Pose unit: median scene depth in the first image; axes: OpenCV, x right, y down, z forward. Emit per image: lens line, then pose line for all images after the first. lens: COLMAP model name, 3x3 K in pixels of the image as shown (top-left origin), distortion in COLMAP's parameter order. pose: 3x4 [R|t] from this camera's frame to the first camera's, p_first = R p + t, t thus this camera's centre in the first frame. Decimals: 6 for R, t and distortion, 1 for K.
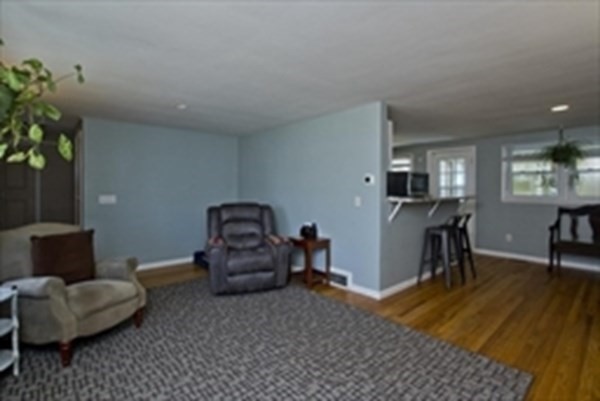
lens RADIAL K [[286.7, 0, 285.2], [0, 286.7, 189.9], [0, 0, 1]] dist [-0.002435, 0.000290]
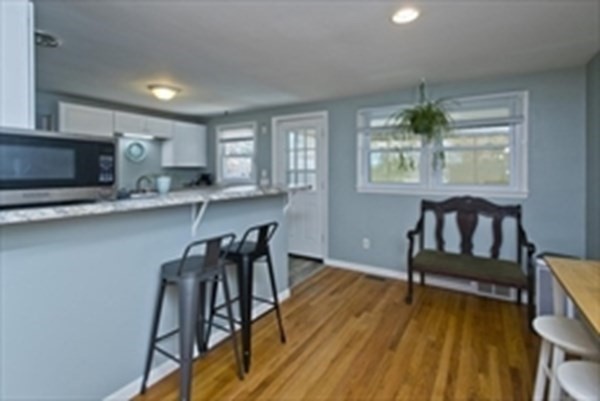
lens RADIAL K [[286.7, 0, 297.2], [0, 286.7, 166.9], [0, 0, 1]] dist [-0.002435, 0.000290]
pose [[0.956649, 0.005887, 0.291183, 0.469599], [-0.001245, 0.999869, -0.016125, -0.008652], [-0.291240, 0.015064, 0.956531, 0.427879]]
